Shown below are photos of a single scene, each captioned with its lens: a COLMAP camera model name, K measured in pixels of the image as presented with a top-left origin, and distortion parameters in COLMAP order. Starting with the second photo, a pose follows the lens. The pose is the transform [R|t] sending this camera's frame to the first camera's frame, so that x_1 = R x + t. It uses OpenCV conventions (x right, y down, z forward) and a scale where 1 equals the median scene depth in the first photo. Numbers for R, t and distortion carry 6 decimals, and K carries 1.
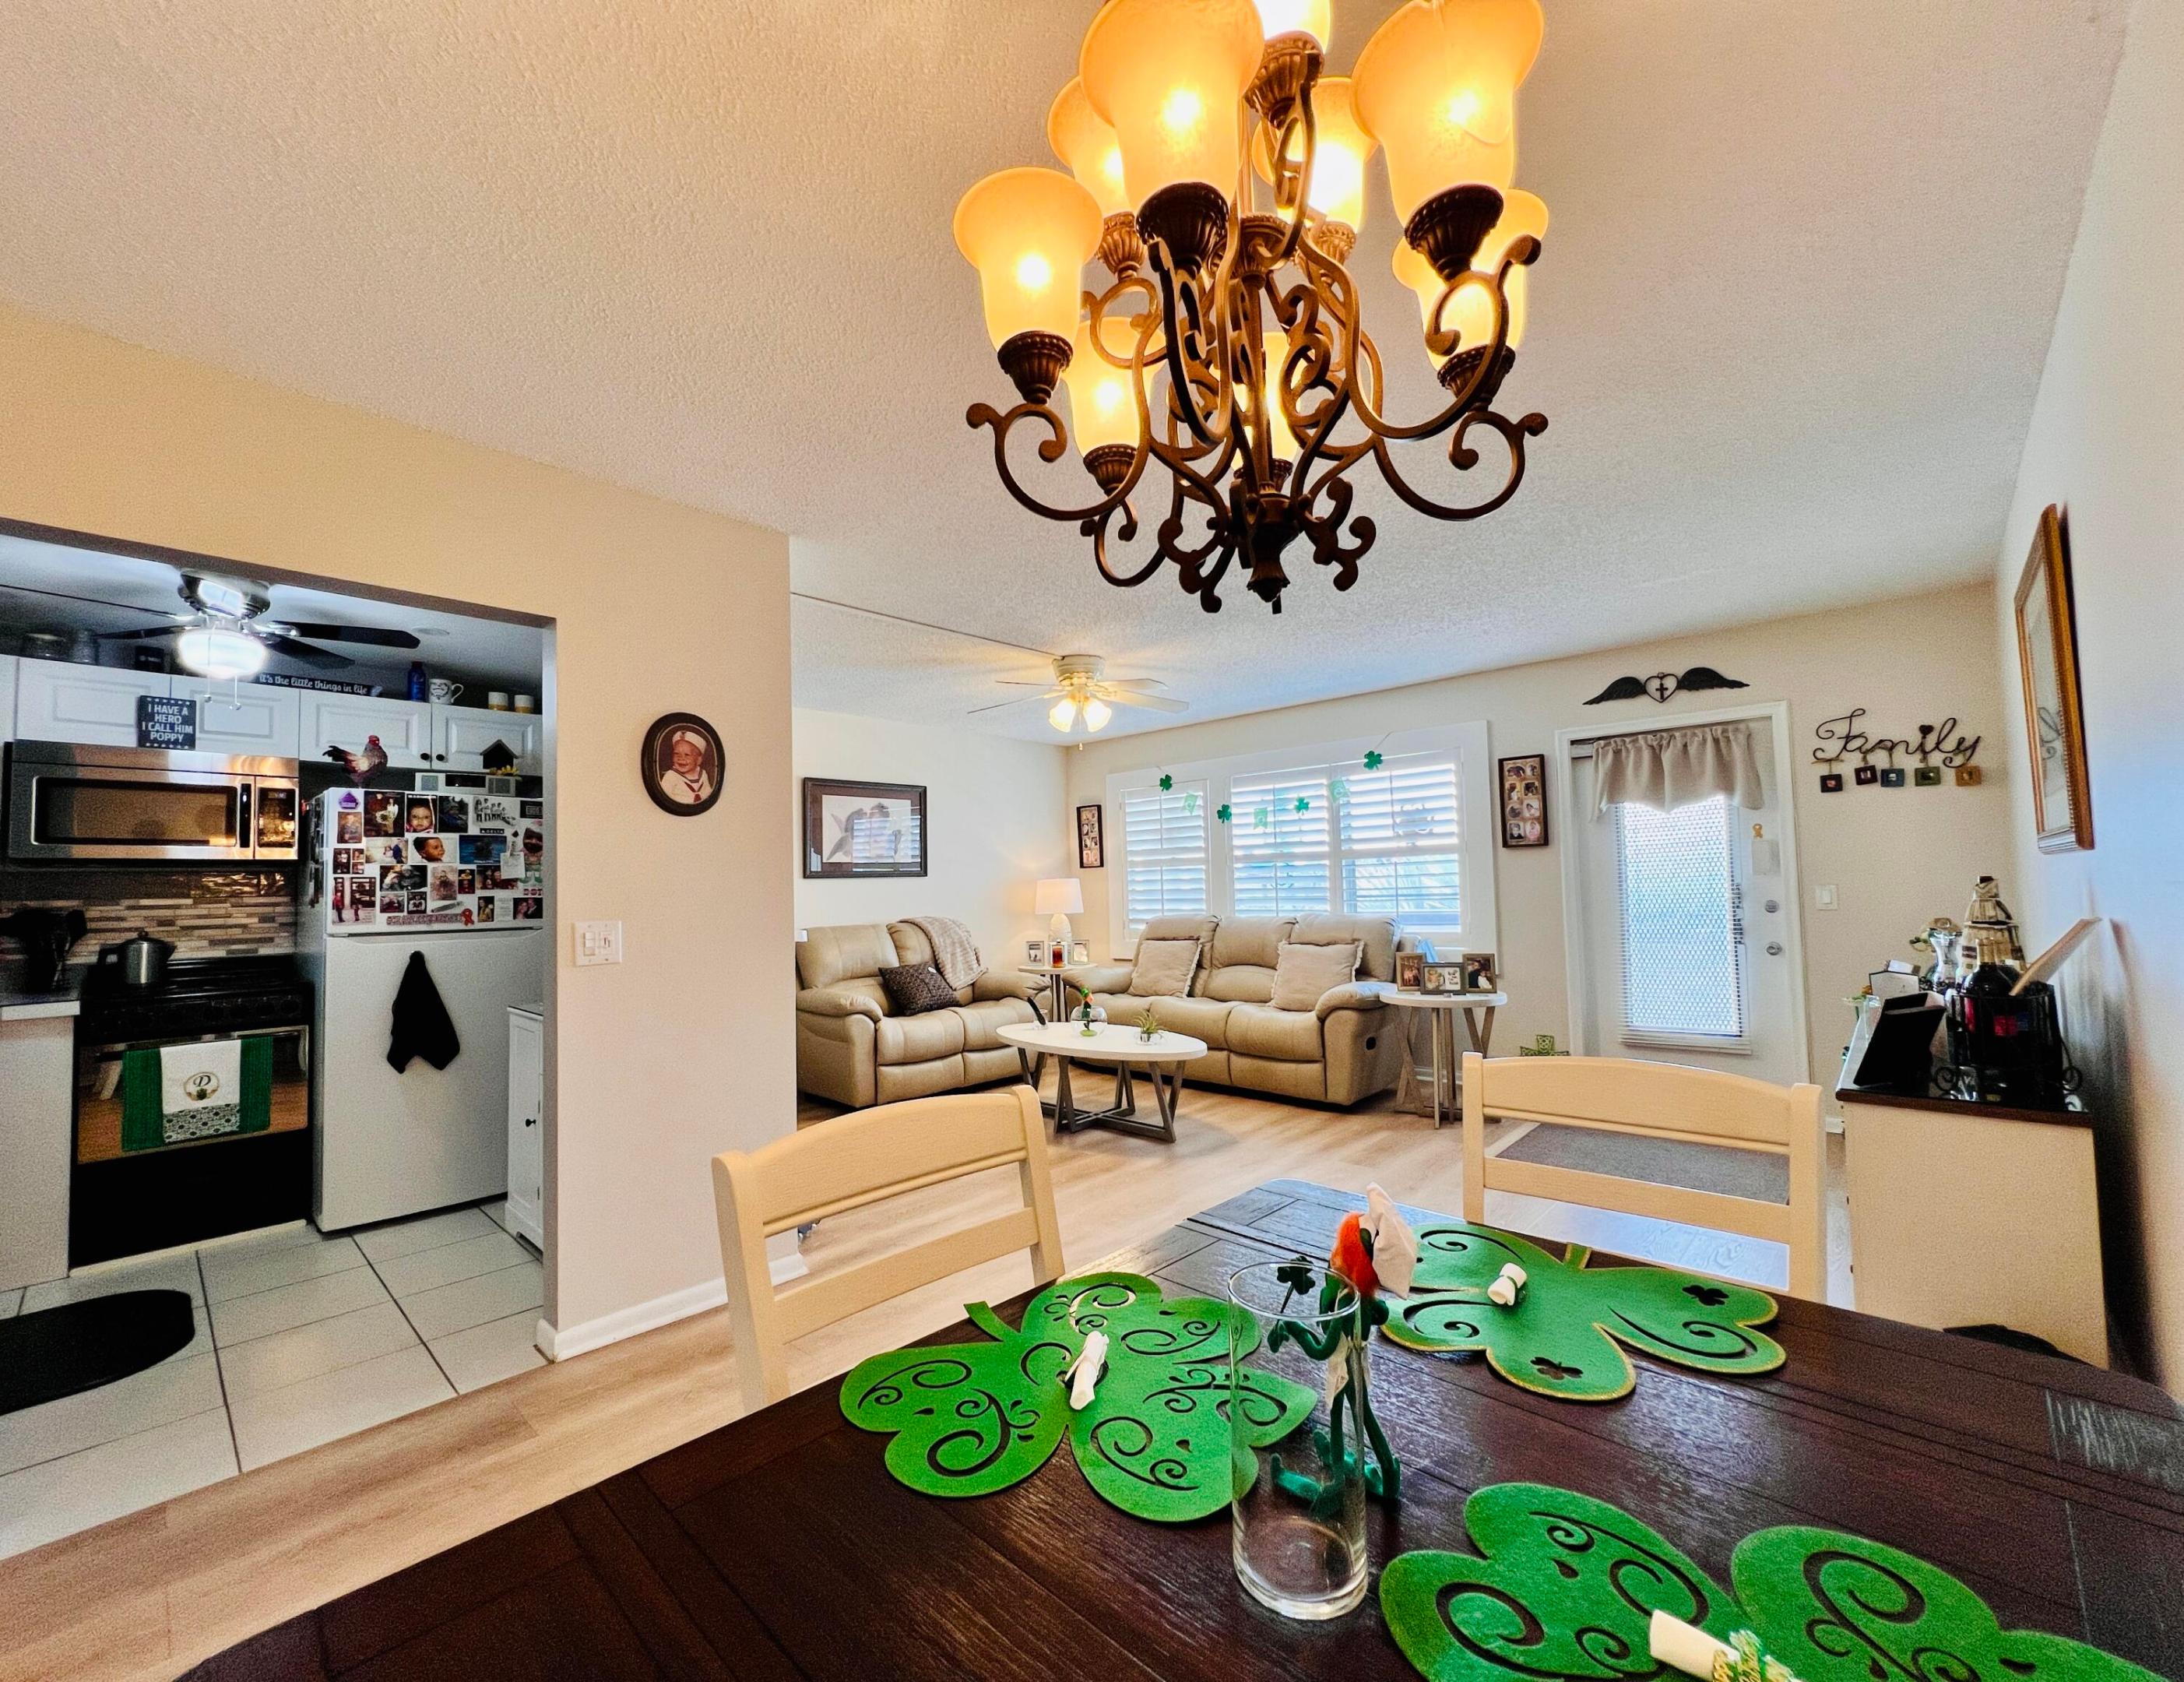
lens RADIAL K [[884.8, 0, 1093.1], [0, 884.8, 850.9], [0, 0, 1]] dist [0.000939, 0.000074]
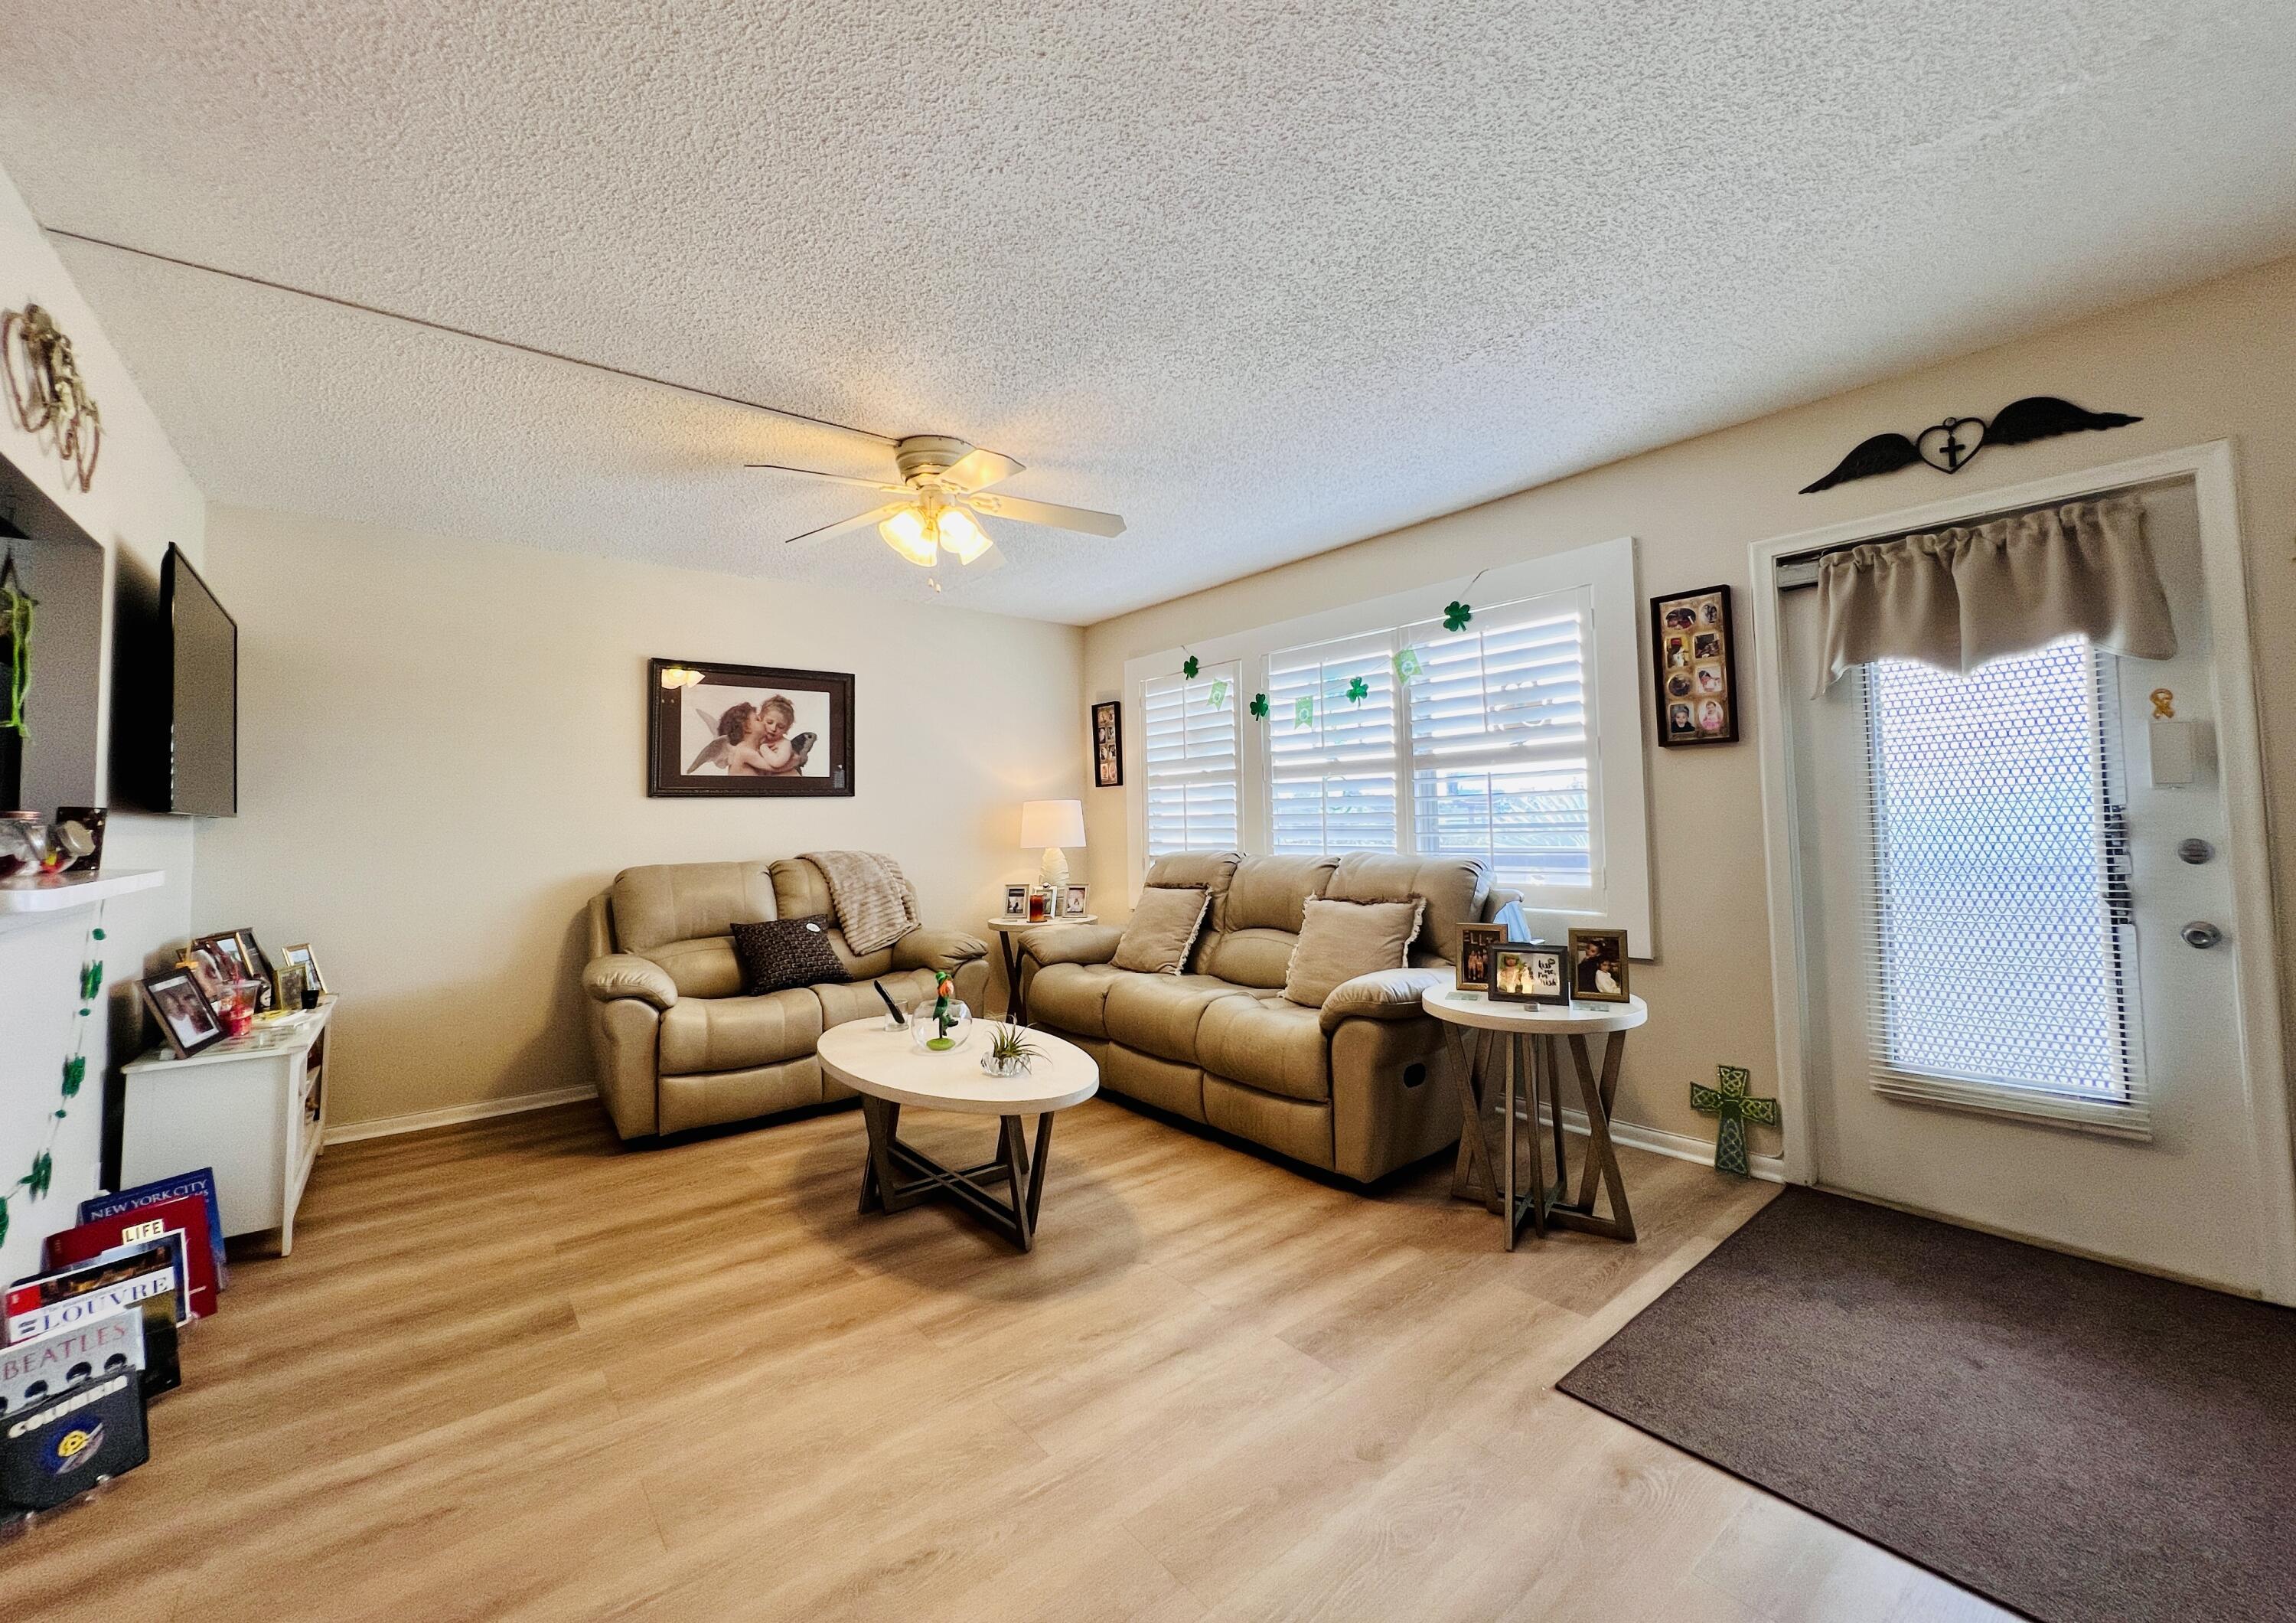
lens RADIAL K [[911.9, 0, 1169.8], [0, 911.9, 771.2], [0, 0, 1]] dist [0.001060, -0.000016]
pose [[0.991796, -0.001730, -0.127816, 0.224653], [0.000825, 0.999974, -0.007132, 0.018050], [0.127825, 0.006968, 0.991772, 0.363828]]
